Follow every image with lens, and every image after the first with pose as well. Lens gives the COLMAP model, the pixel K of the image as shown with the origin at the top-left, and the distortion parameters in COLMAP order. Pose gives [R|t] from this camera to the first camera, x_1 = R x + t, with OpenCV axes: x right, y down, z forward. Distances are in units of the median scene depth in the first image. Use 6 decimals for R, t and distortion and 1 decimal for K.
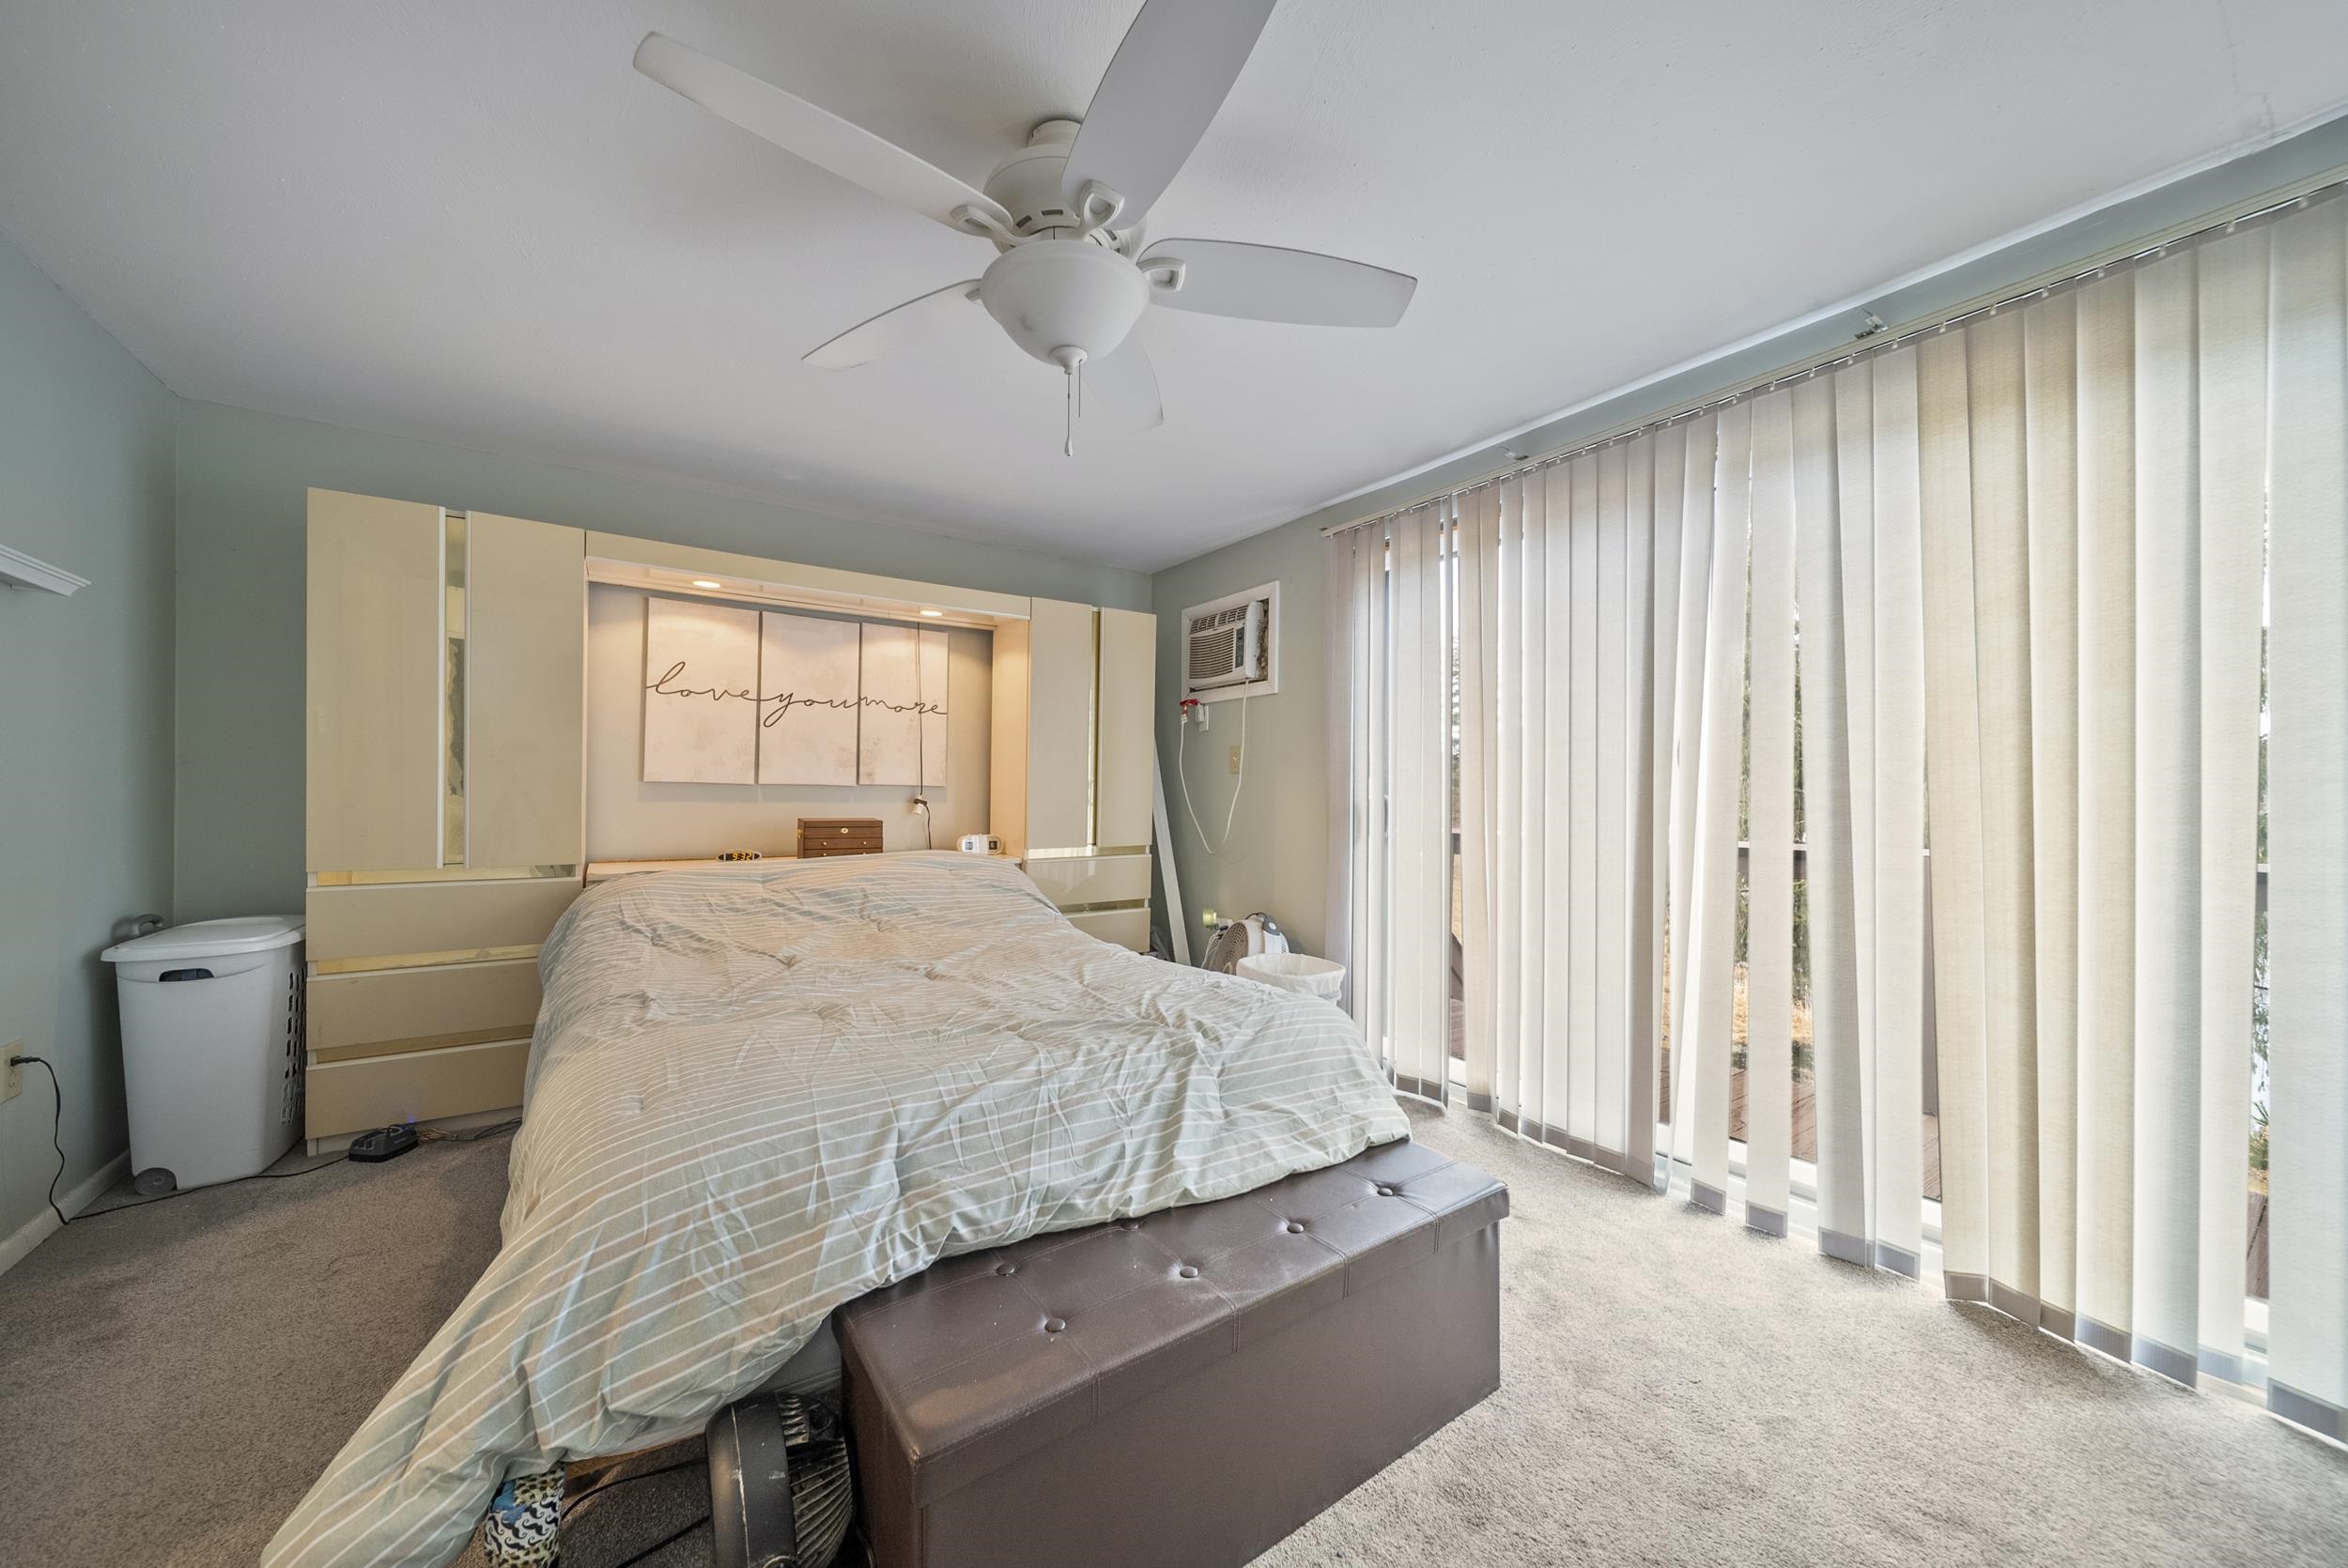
lens RADIAL K [[842.1, 0, 1174.0], [0, 842.1, 784.0], [0, 0, 1]] dist [-0.002674, -0.000579]
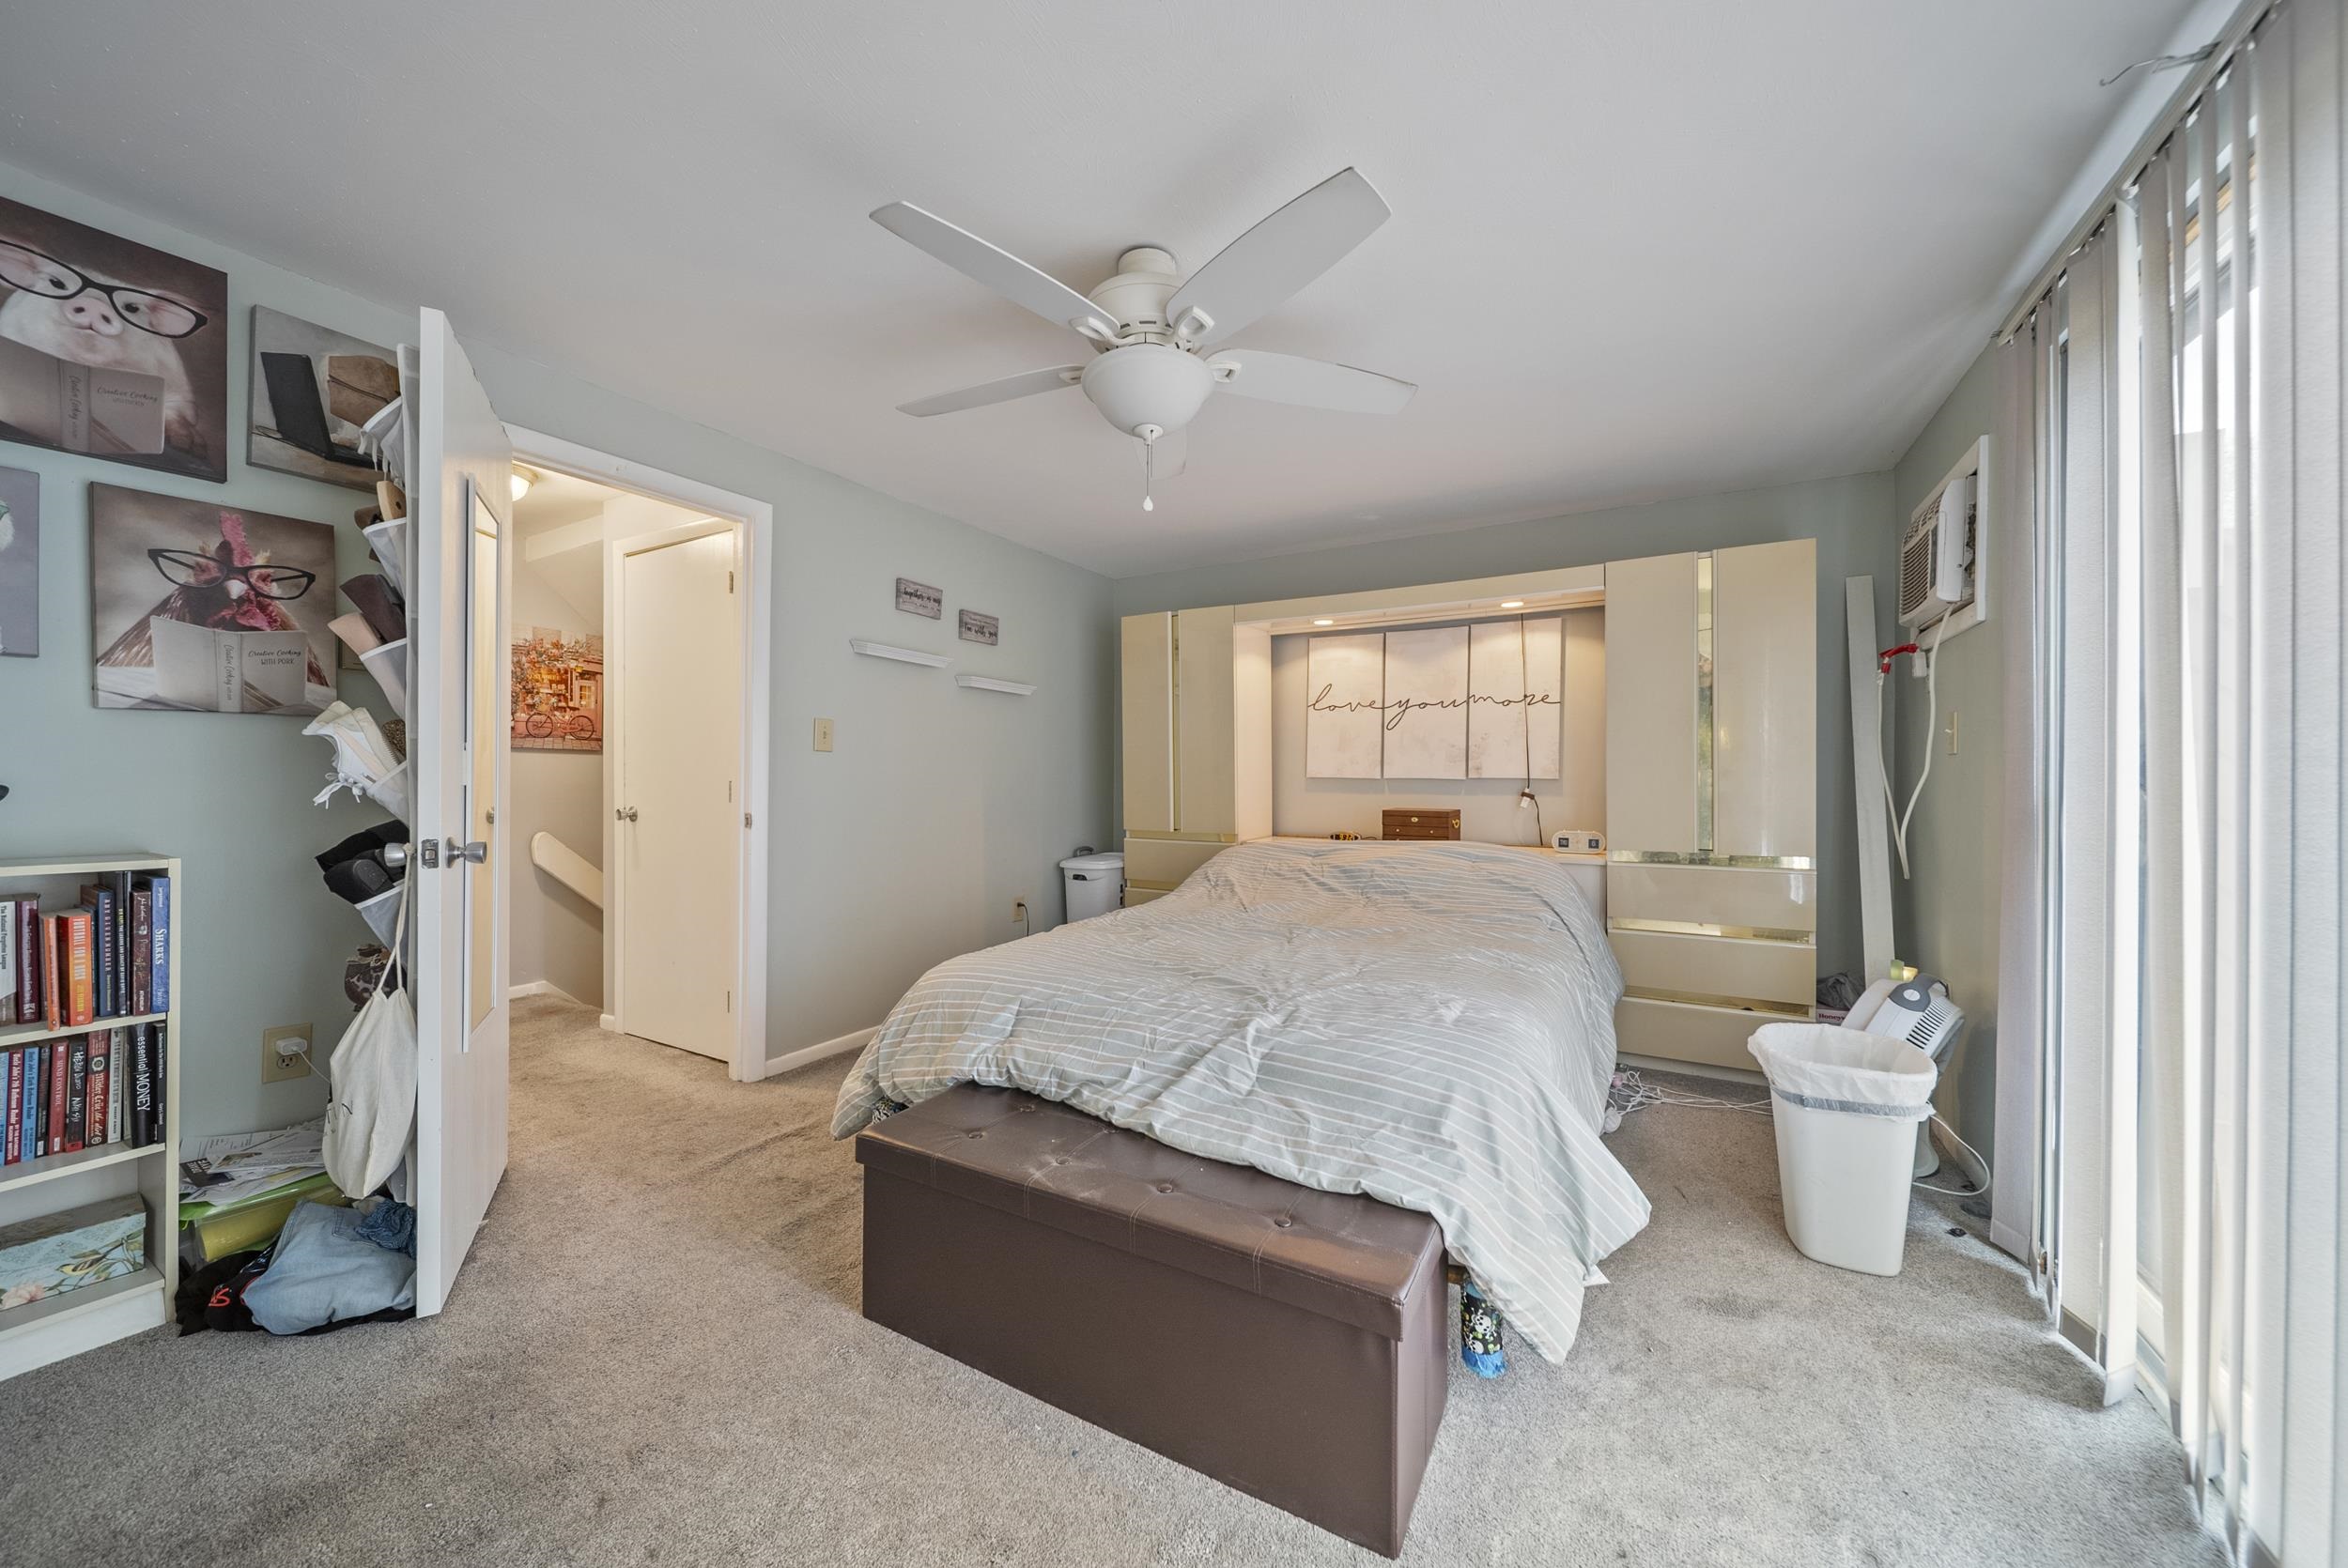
lens RADIAL K [[842.1, 0, 1174.0], [0, 842.1, 784.0], [0, 0, 1]] dist [-0.002674, -0.000579]
pose [[0.422926, -0.002034, -0.906162, 0.483449], [0.008345, 0.999964, 0.001650, 0.003824], [0.906126, -0.008259, 0.422927, 0.239406]]
